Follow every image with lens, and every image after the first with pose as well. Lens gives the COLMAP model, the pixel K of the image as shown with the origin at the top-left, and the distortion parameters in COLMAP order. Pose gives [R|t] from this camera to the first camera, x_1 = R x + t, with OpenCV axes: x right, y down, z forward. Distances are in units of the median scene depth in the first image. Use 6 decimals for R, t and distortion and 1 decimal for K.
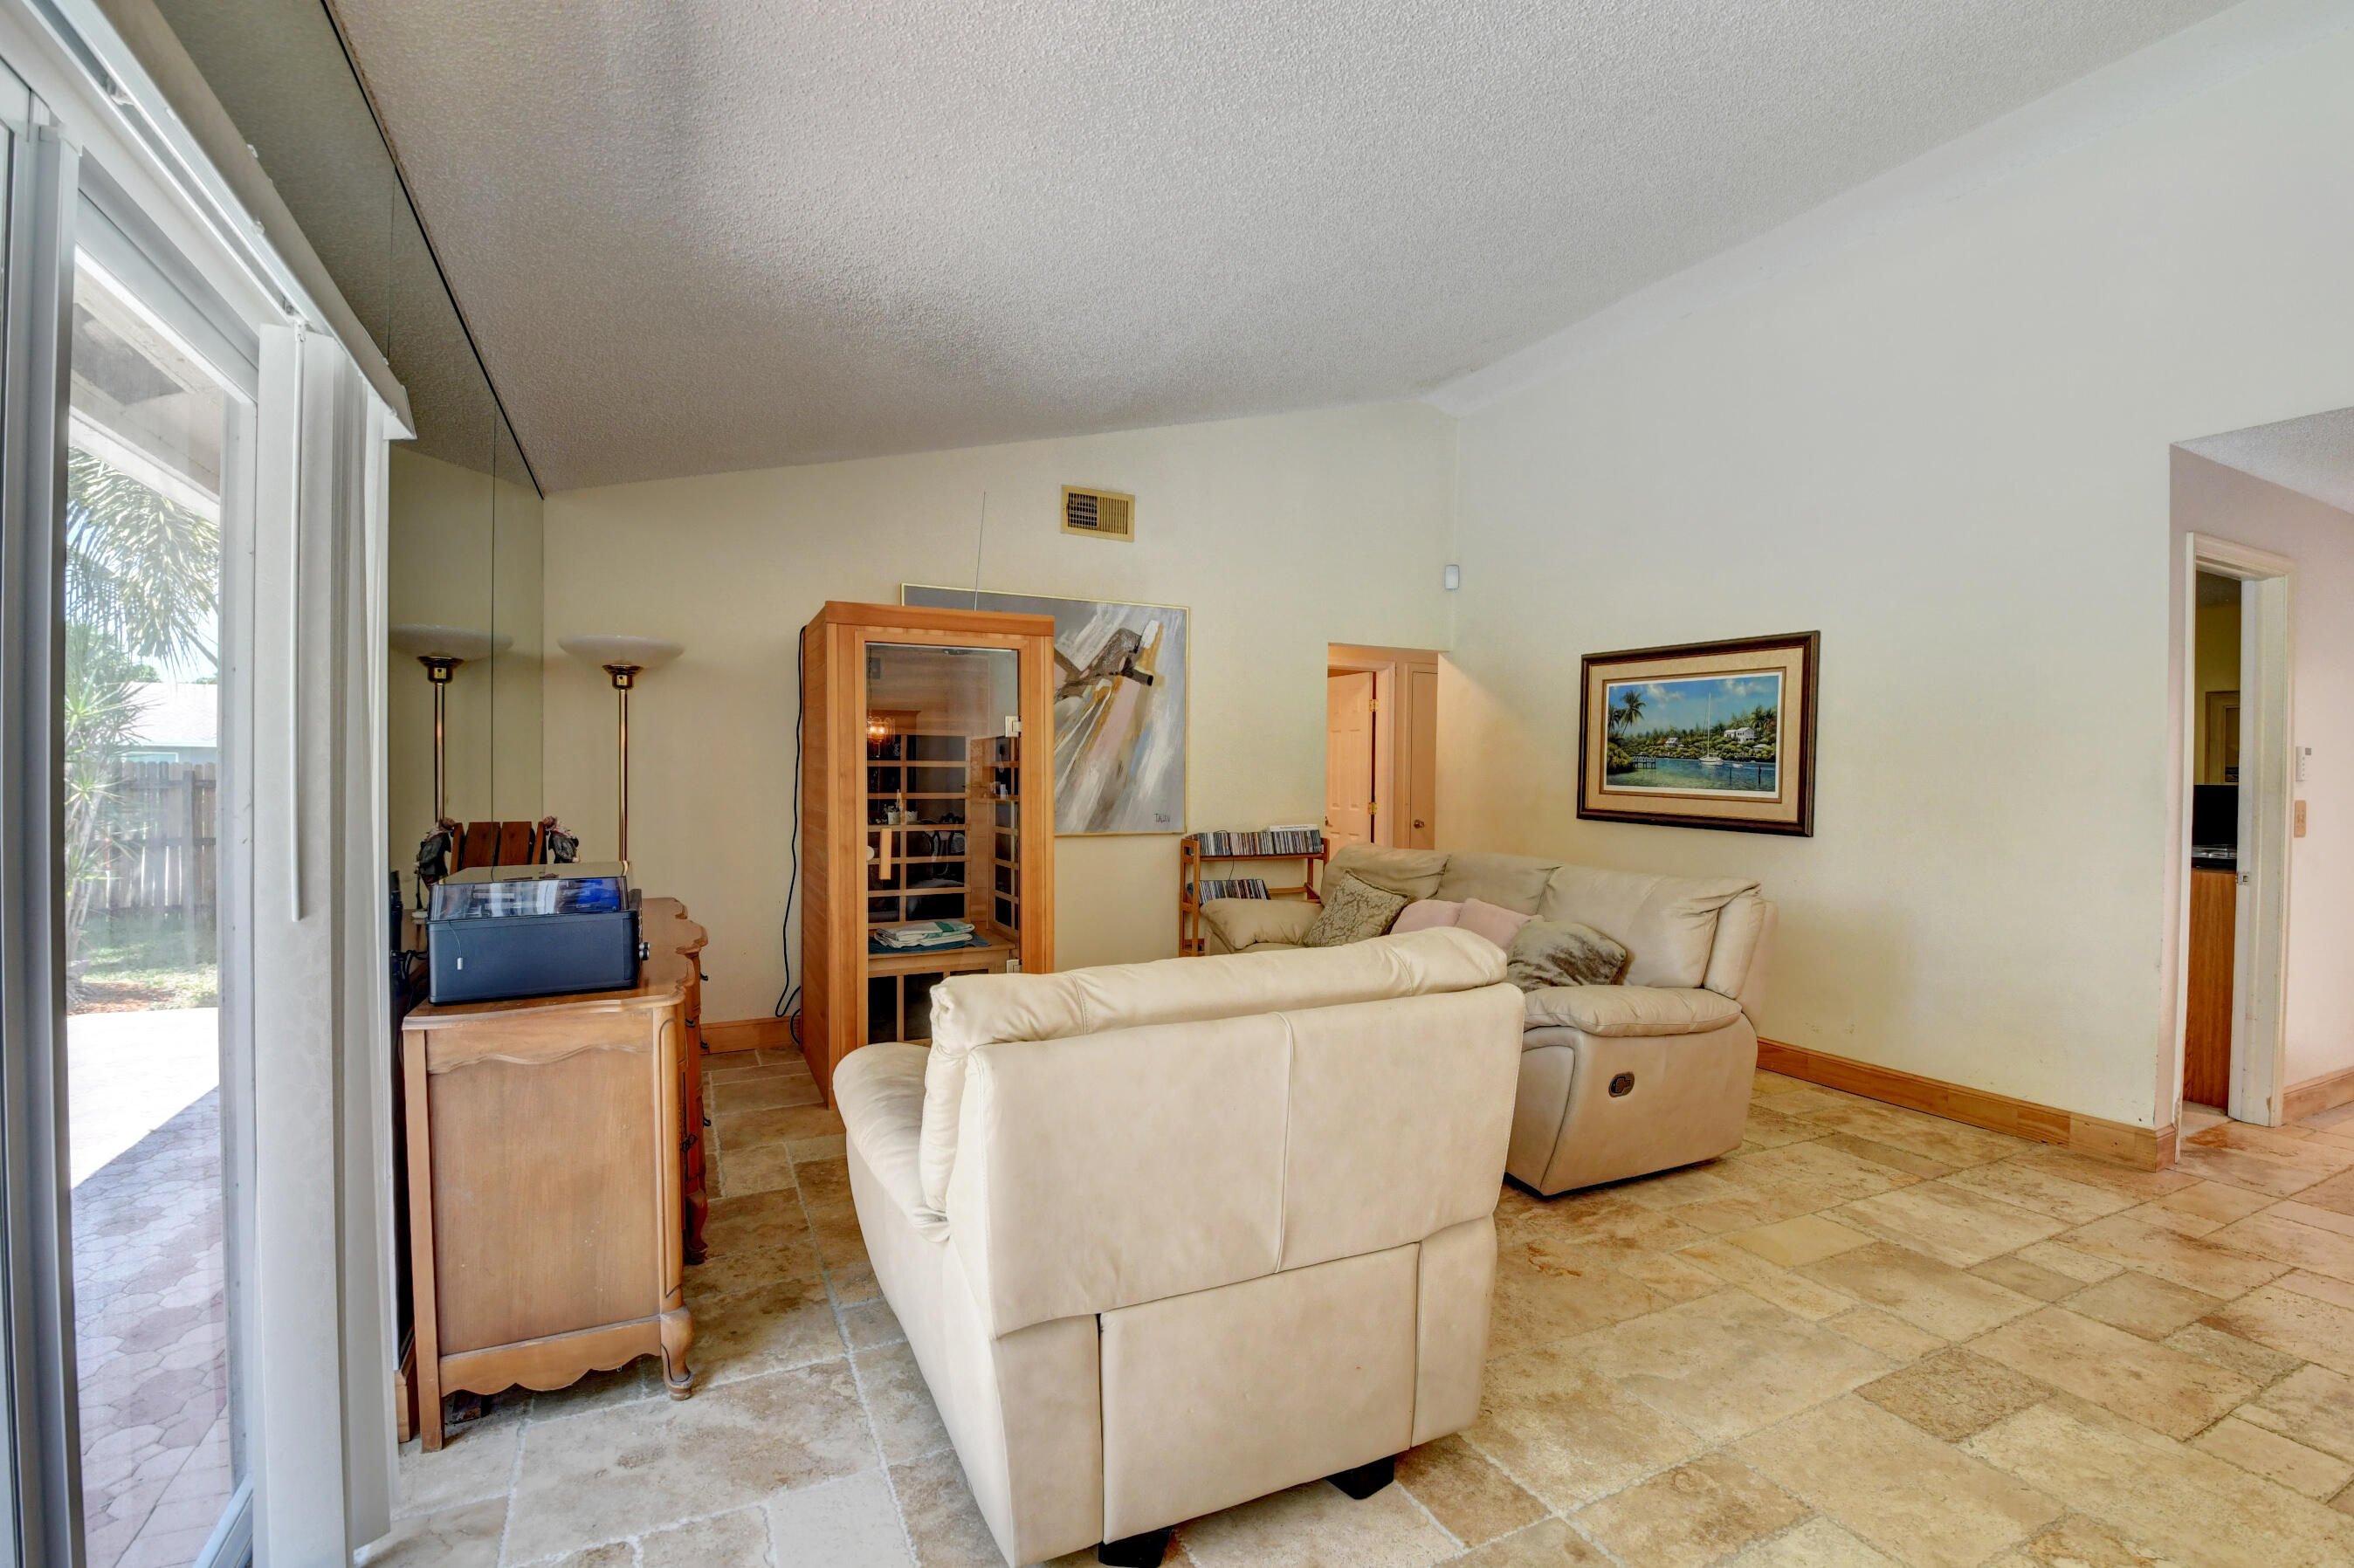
lens RADIAL K [[1051.7, 0, 1181.9], [0, 1051.7, 782.8], [0, 0, 1]] dist [-0.017973, -0.003246]
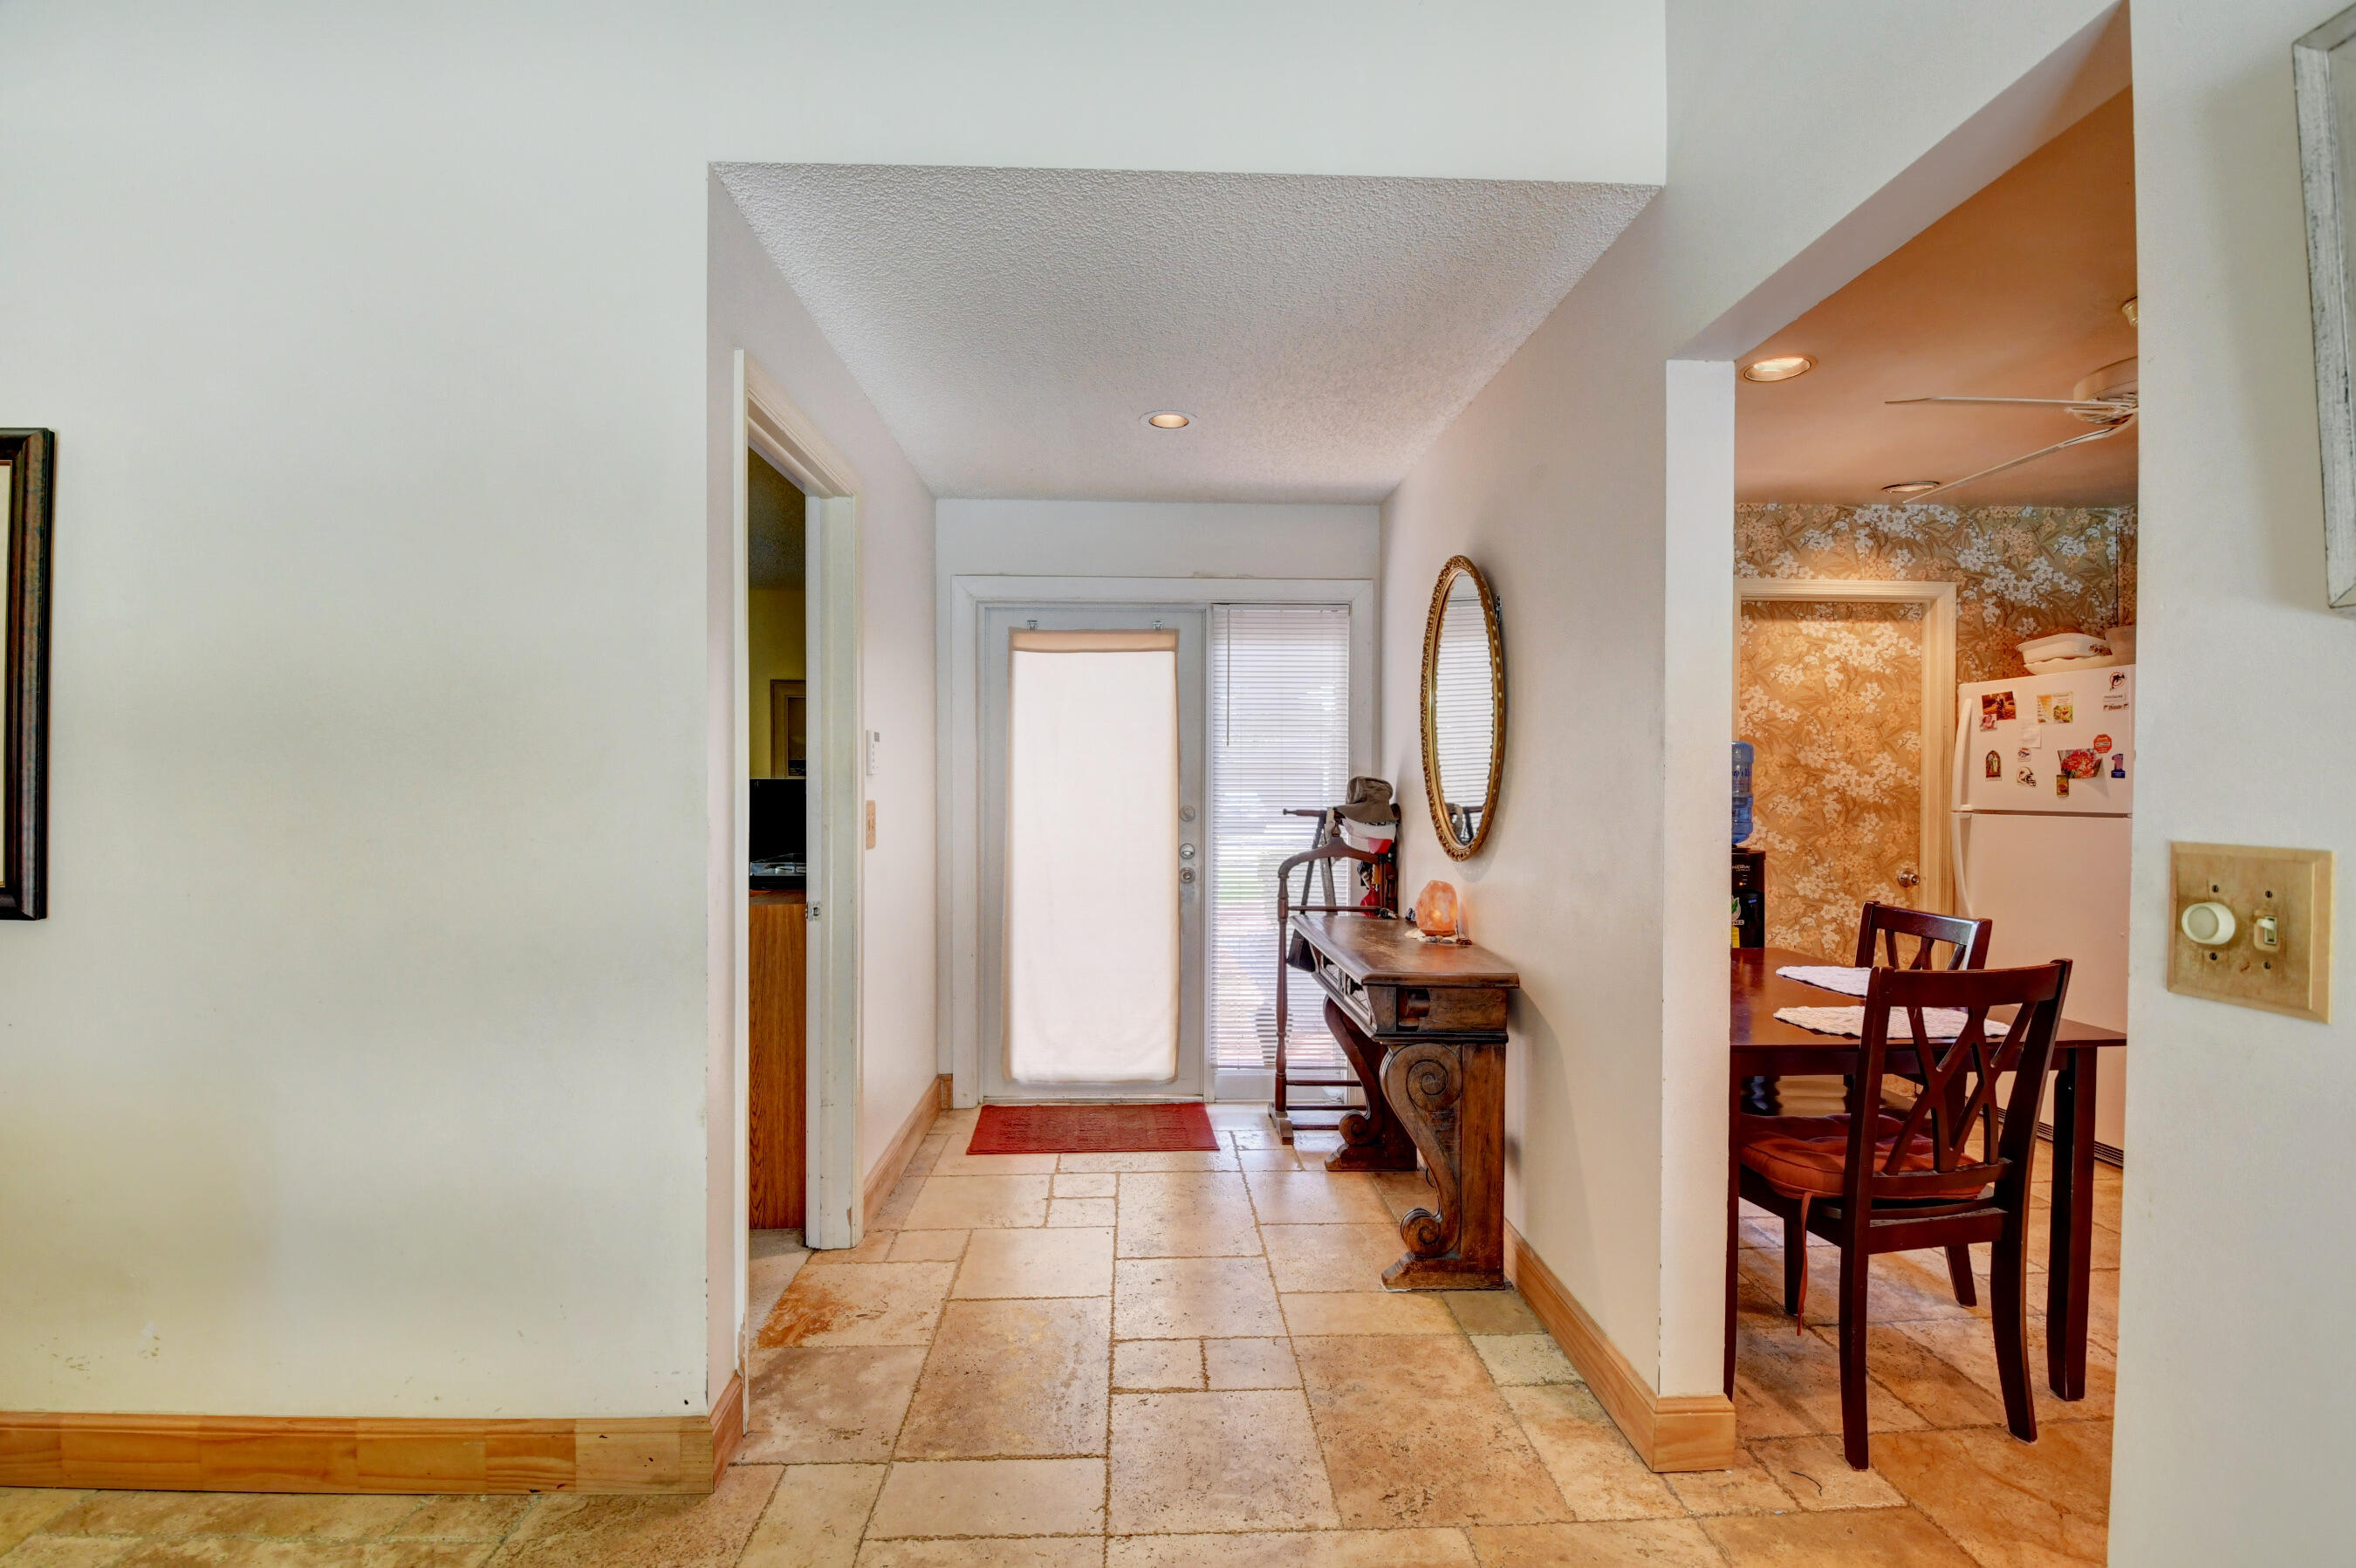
lens RADIAL K [[1052.7, 0, 1194.0], [0, 1052.7, 782.7], [0, 0, 1]] dist [-0.017973, -0.003246]
pose [[0.397402, -0.015543, 0.917513, 0.481968], [0.013441, 0.999848, 0.011116, -0.001391], [-0.917546, 0.007914, 0.397551, 0.478060]]
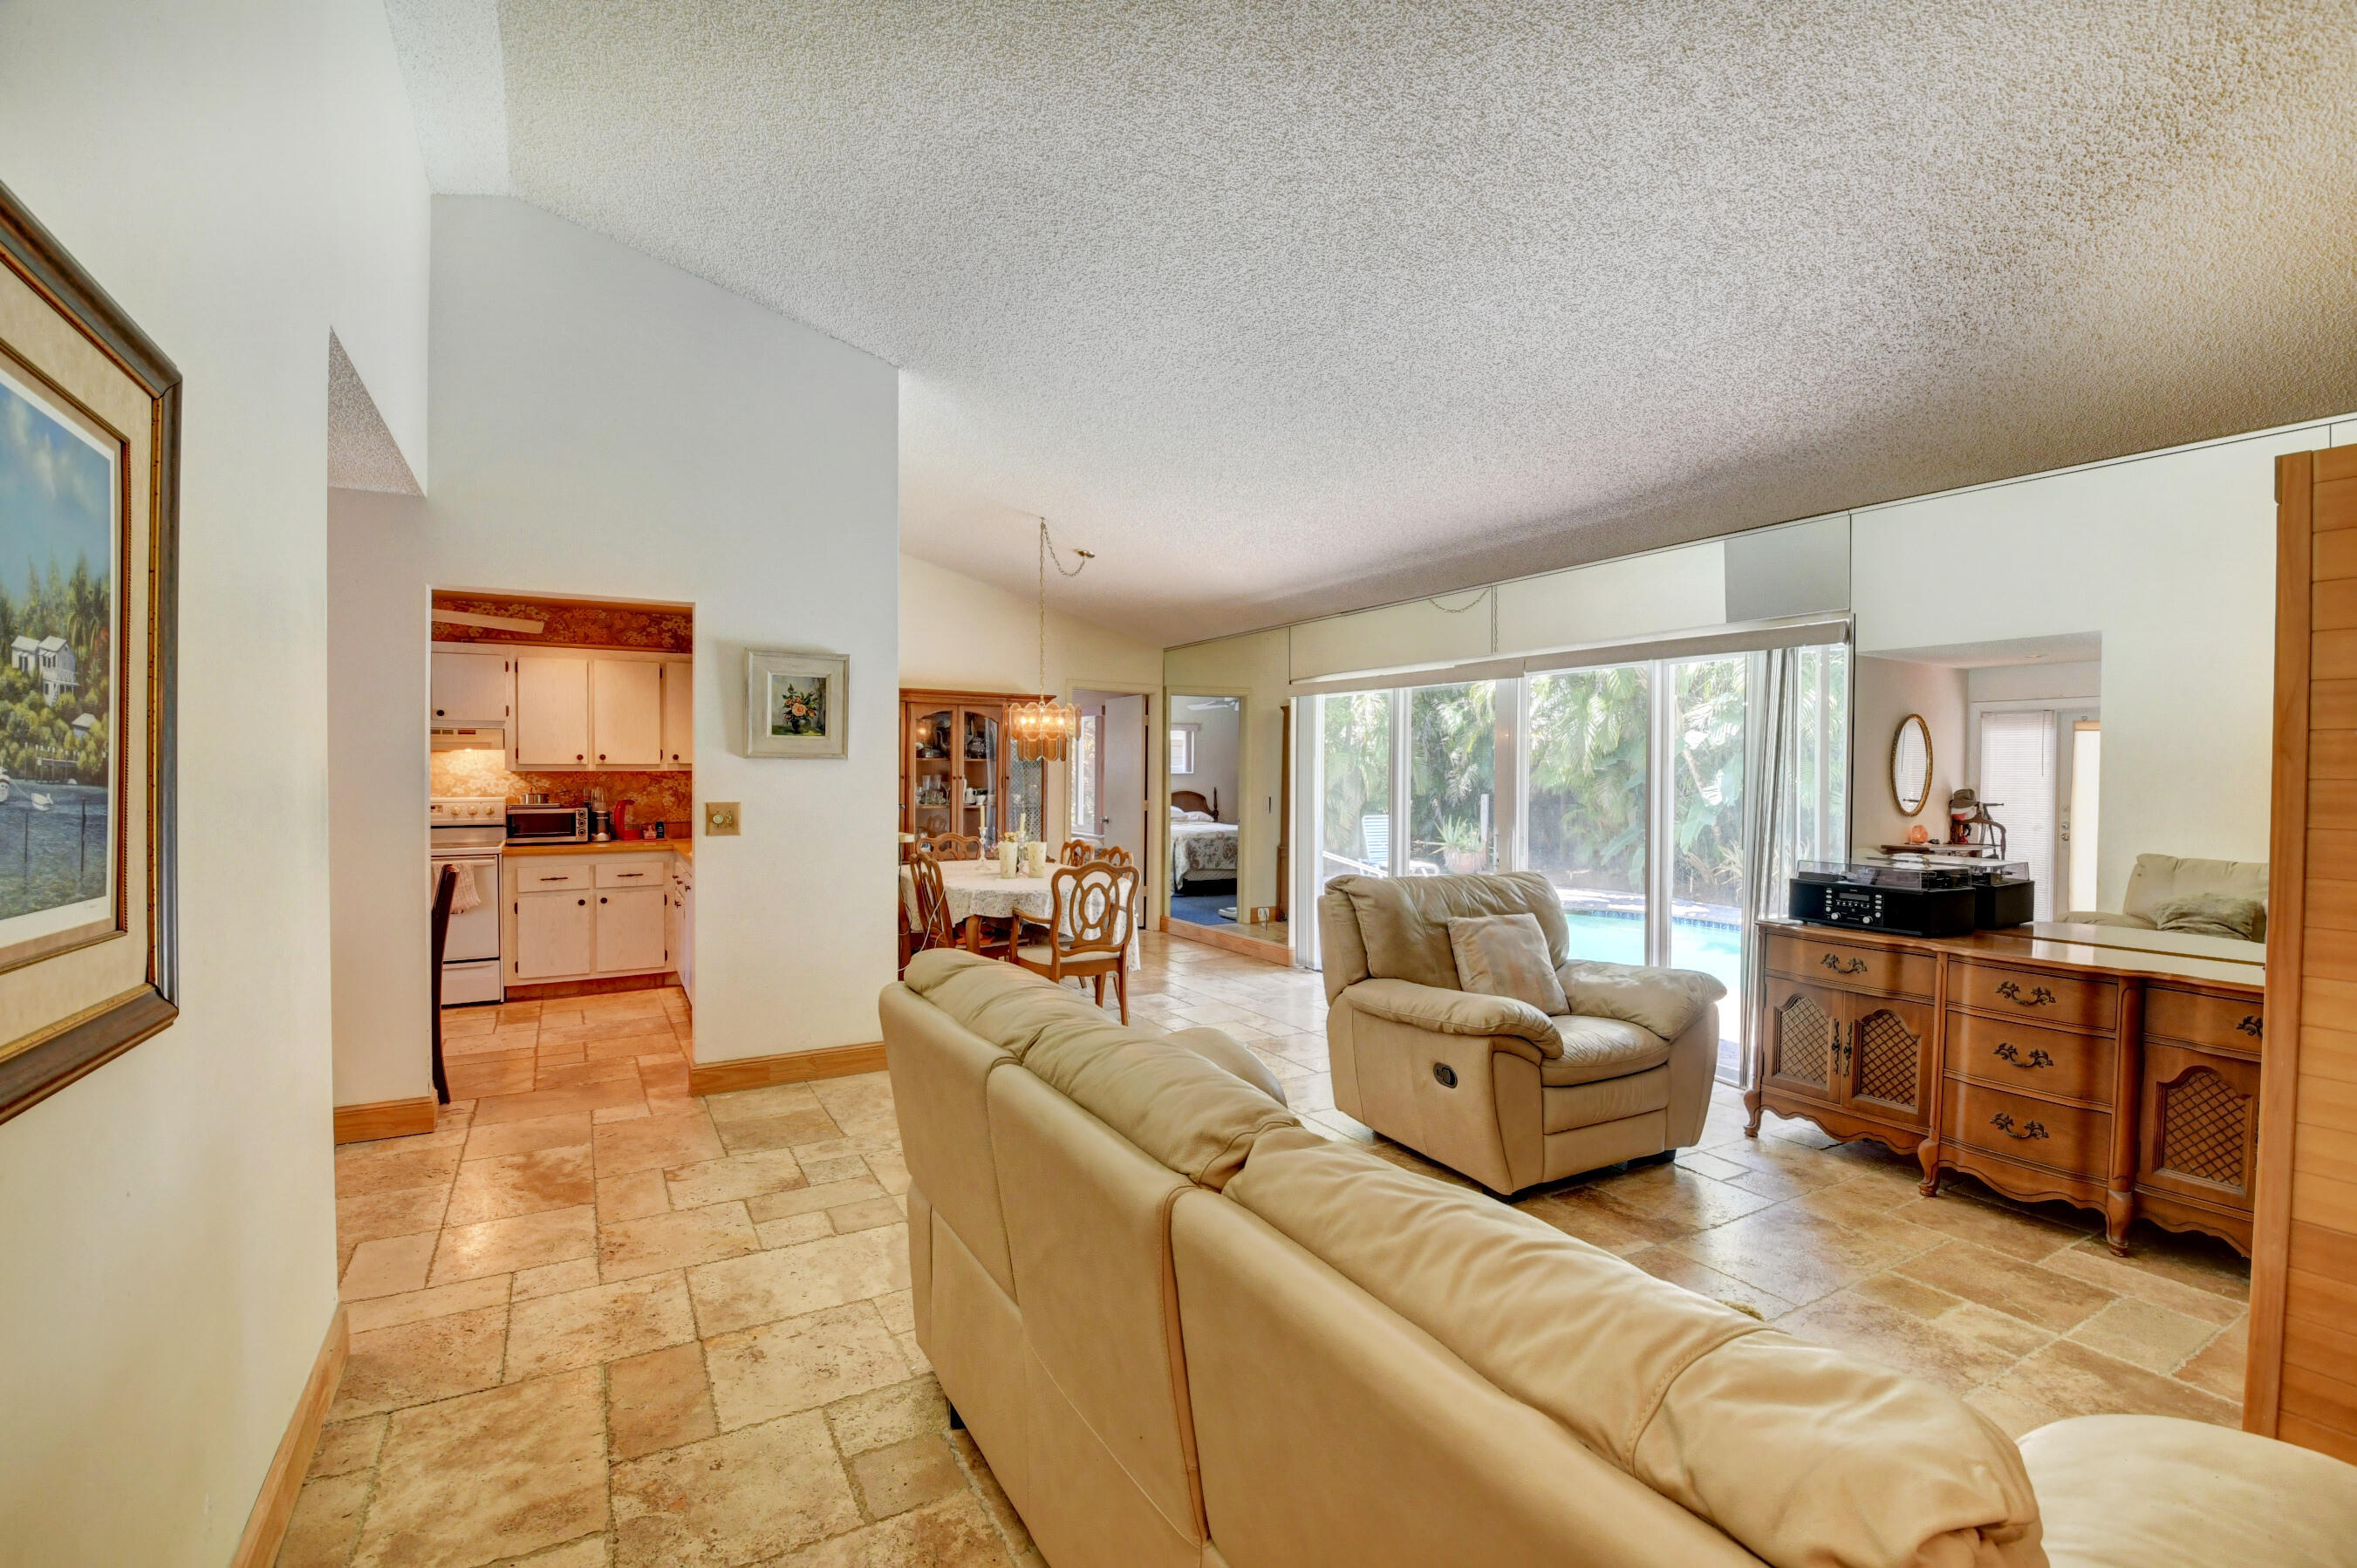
lens RADIAL K [[1053.0, 0, 1185.1], [0, 1053.0, 785.5], [0, 0, 1]] dist [-0.017973, -0.003246]
pose [[-0.997143, -0.016952, -0.073614, 0.375685], [-0.018768, 0.999535, 0.024044, -0.036127], [0.073172, 0.025357, -0.996997, 1.528040]]
